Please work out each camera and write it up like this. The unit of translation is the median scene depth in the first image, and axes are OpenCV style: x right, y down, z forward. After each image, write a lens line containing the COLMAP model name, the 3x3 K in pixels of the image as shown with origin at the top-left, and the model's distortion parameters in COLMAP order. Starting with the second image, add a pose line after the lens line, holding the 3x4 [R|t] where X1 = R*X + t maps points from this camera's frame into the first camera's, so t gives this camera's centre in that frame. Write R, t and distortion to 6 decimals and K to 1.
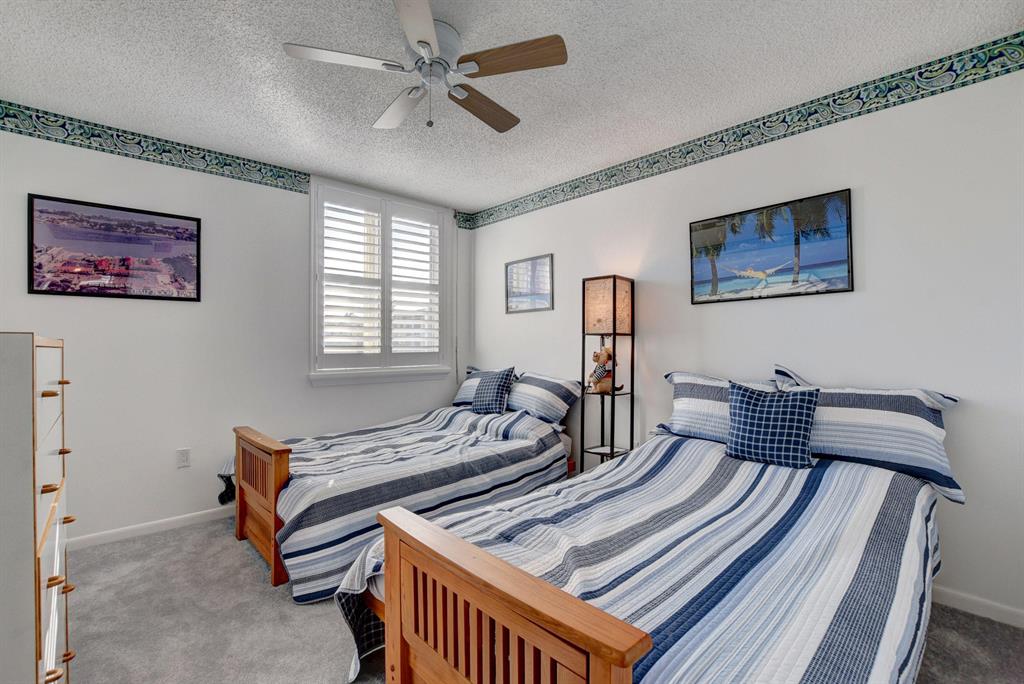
lens RADIAL K [[452.6, 0, 517.1], [0, 452.6, 343.2], [0, 0, 1]] dist [-0.034768, 0.005575]
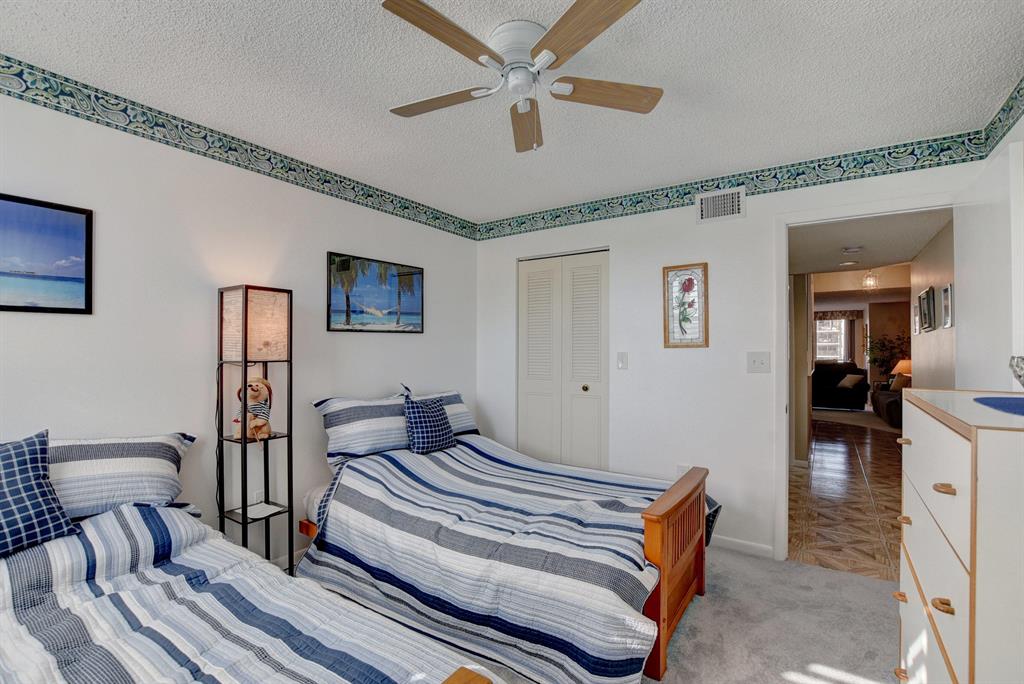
lens RADIAL K [[452.6, 0, 510.4], [0, 452.6, 351.7], [0, 0, 1]] dist [-0.034768, 0.005575]
pose [[-0.194163, 0.005293, 0.980955, -0.725582], [0.004365, 0.999980, -0.004531, -0.034879], [-0.980960, 0.003402, -0.194182, 0.828237]]
